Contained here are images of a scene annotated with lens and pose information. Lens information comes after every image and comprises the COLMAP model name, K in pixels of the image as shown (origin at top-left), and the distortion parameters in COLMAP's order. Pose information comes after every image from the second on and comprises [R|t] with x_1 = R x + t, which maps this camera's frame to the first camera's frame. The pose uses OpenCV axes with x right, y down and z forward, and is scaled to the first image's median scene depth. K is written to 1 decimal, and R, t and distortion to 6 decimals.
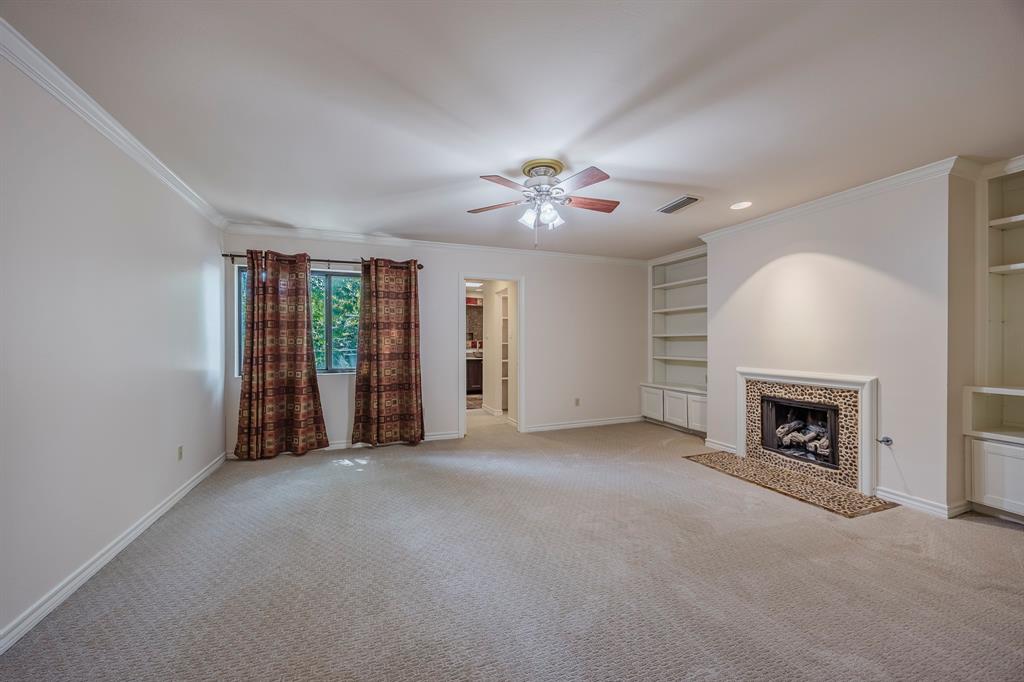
lens RADIAL K [[398.0, 0, 512.4], [0, 398.0, 341.0], [0, 0, 1]] dist [-0.003742, -0.000067]
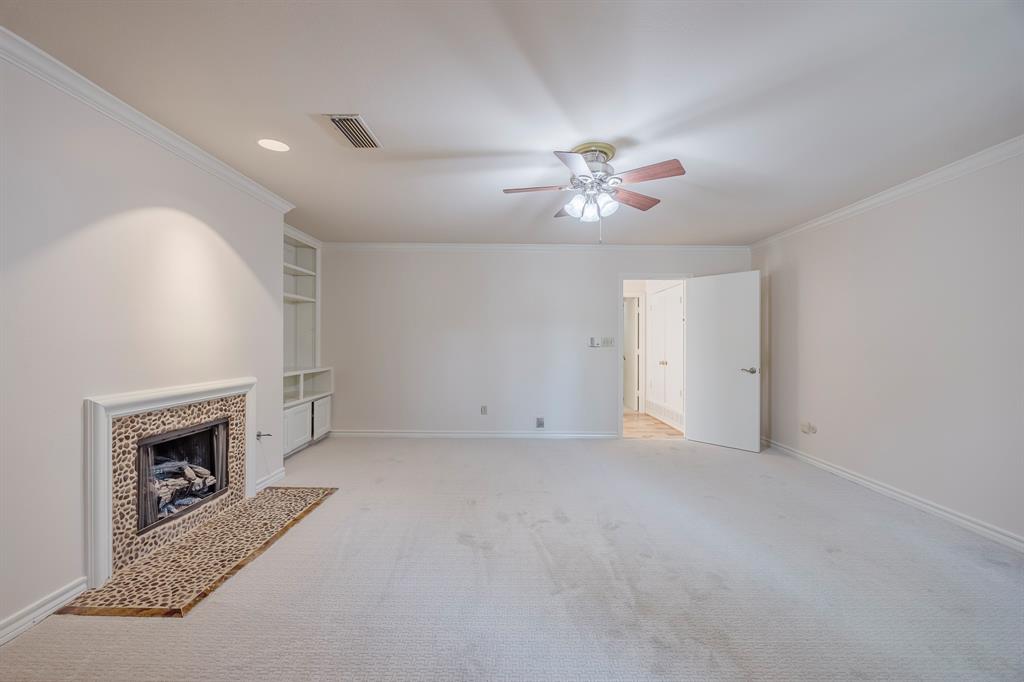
lens RADIAL K [[398.0, 0, 512.2], [0, 398.0, 340.2], [0, 0, 1]] dist [-0.003742, -0.000067]
pose [[-0.930689, 0.004173, 0.365787, -0.068292], [0.003169, 0.999989, -0.003347, 0.002670], [-0.365797, -0.001956, -0.930693, 1.573882]]
